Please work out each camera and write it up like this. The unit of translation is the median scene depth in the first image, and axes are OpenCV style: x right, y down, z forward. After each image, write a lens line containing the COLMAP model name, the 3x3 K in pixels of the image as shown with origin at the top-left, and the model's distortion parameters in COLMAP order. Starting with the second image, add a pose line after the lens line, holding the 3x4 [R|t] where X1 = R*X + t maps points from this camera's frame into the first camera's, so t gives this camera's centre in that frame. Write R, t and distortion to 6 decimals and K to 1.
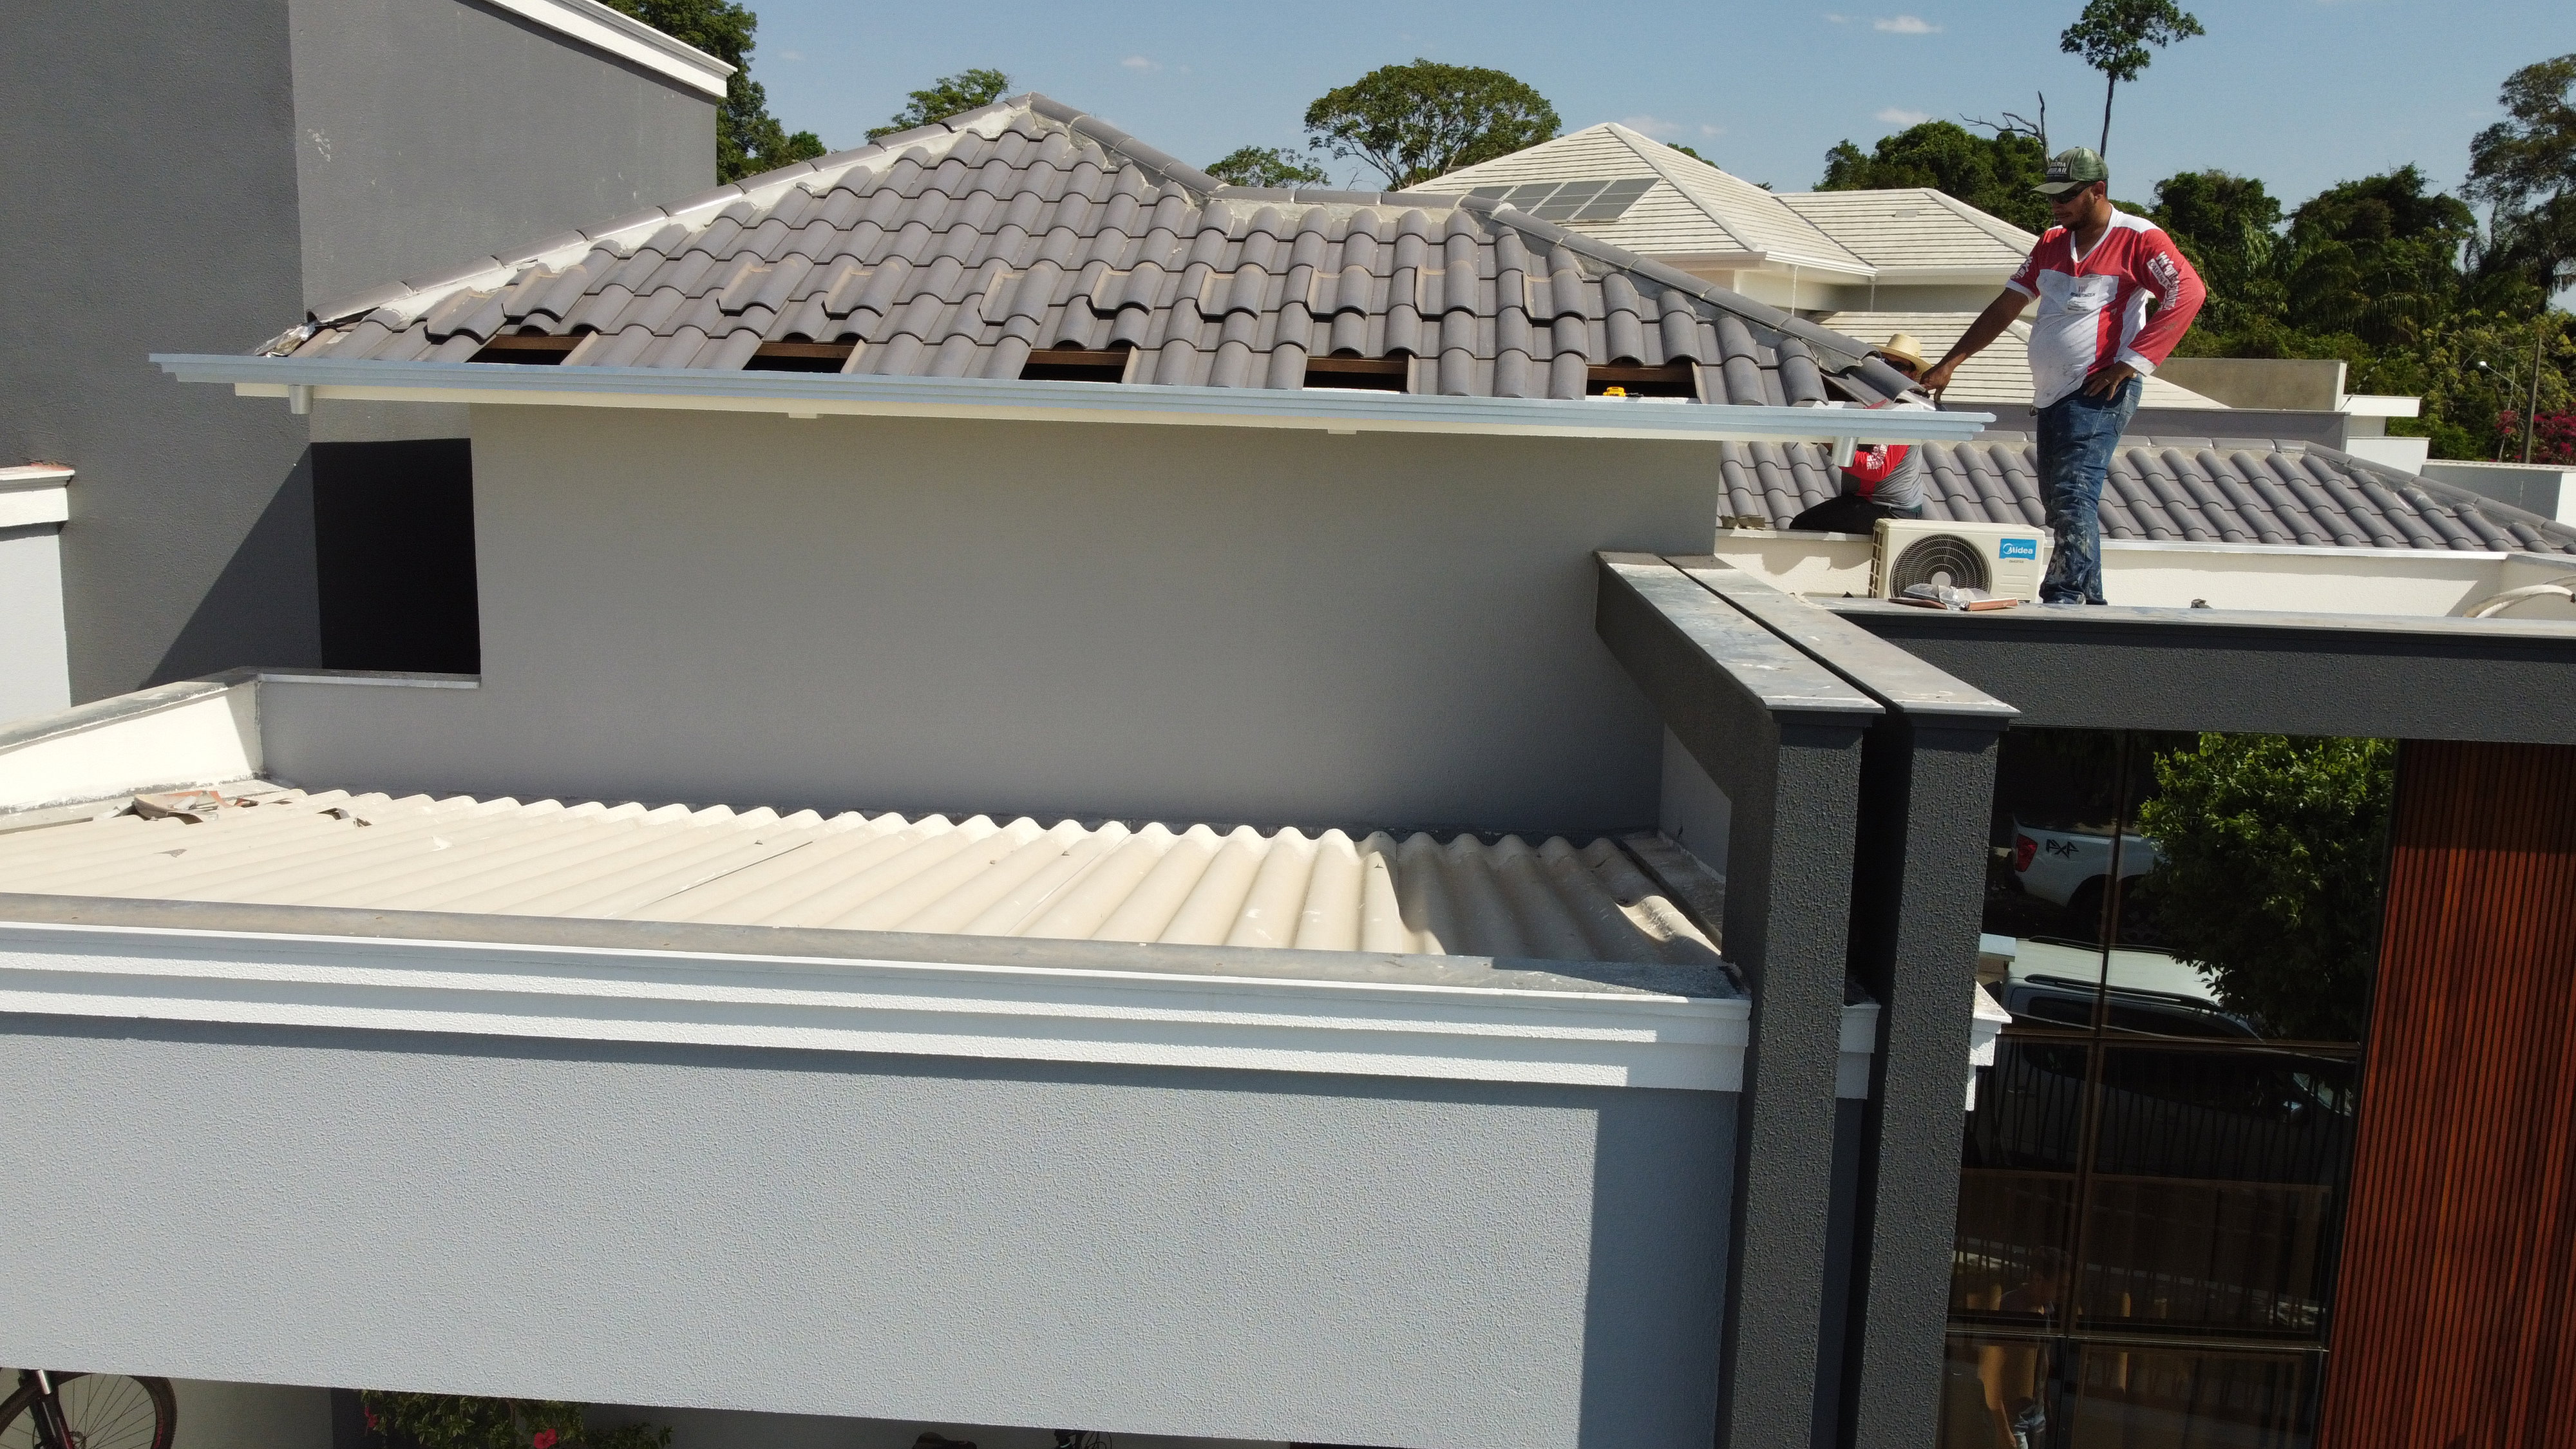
lens RADIAL K [[1971.0, 0, 1288.0], [0, 1971.0, 724.5], [0, 0, 1]] dist [-0.005084, -0.000245]
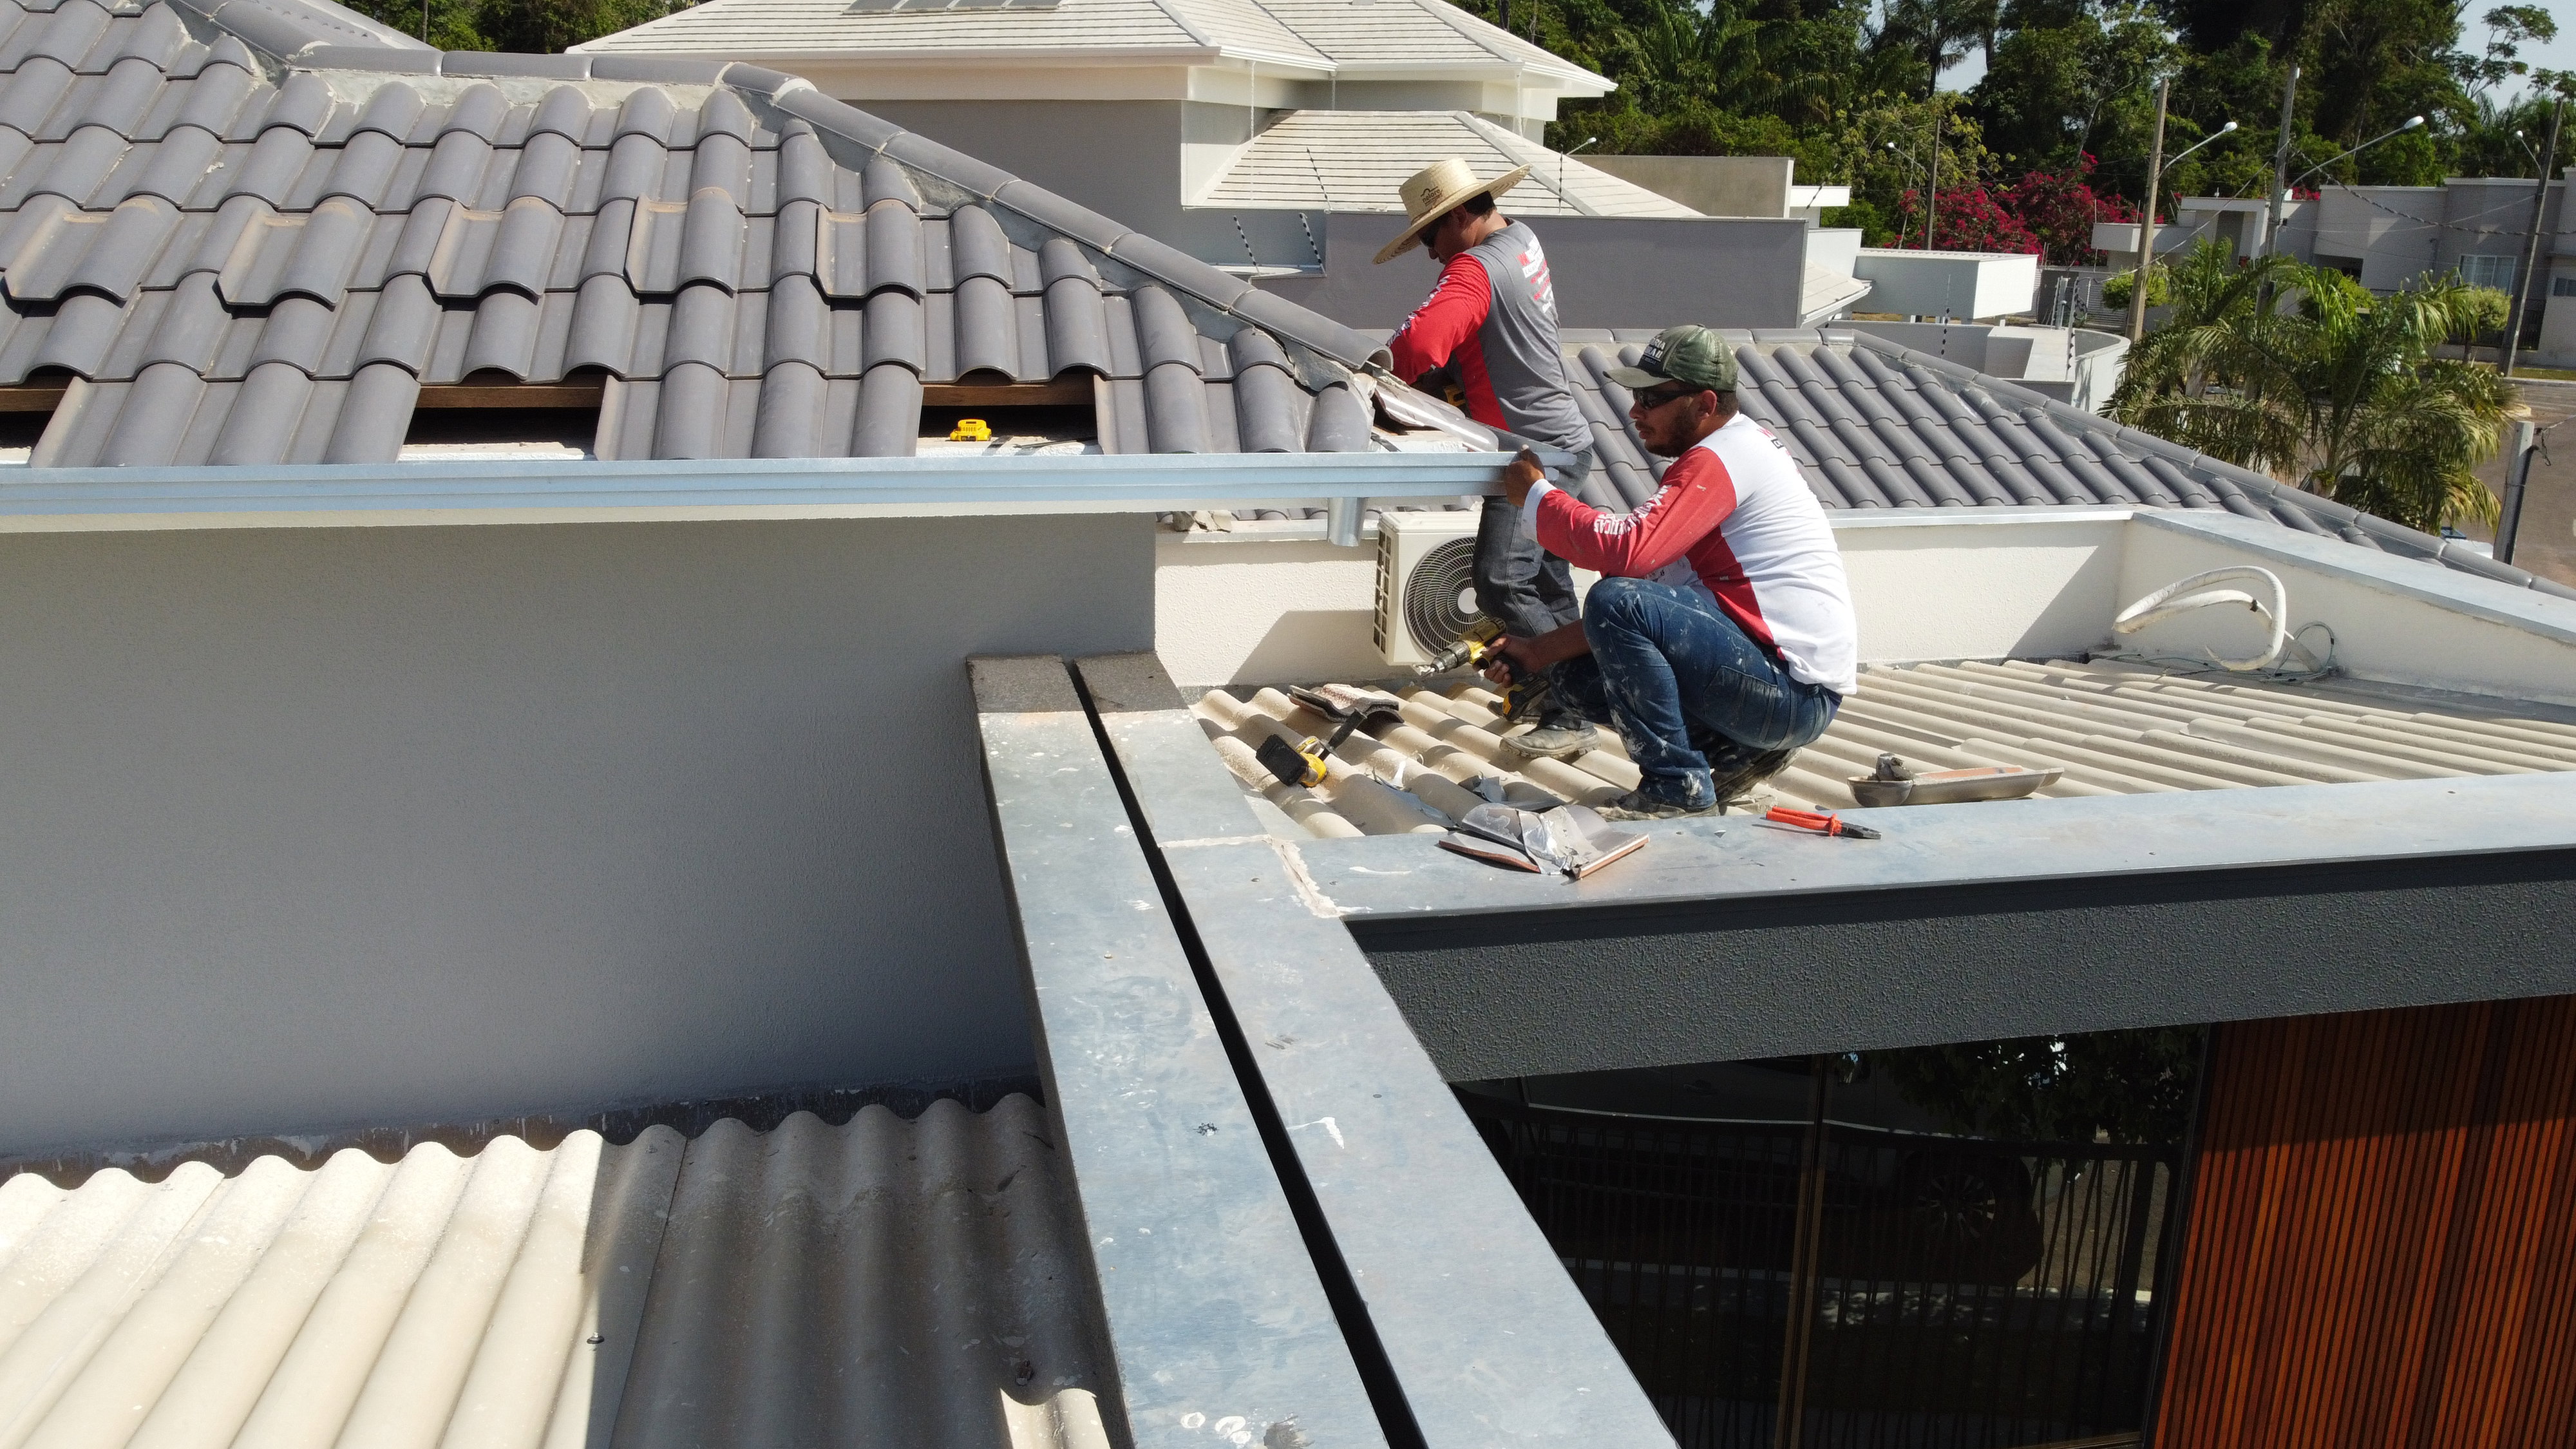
lens RADIAL K [[1971.0, 0, 1288.0], [0, 1971.0, 724.5], [0, 0, 1]] dist [-0.005084, -0.000245]
pose [[0.965660, -0.081647, 0.246645, 0.097361], [0.054789, 0.991984, 0.113870, -0.133432], [-0.253965, -0.096446, 0.962393, 0.365704]]
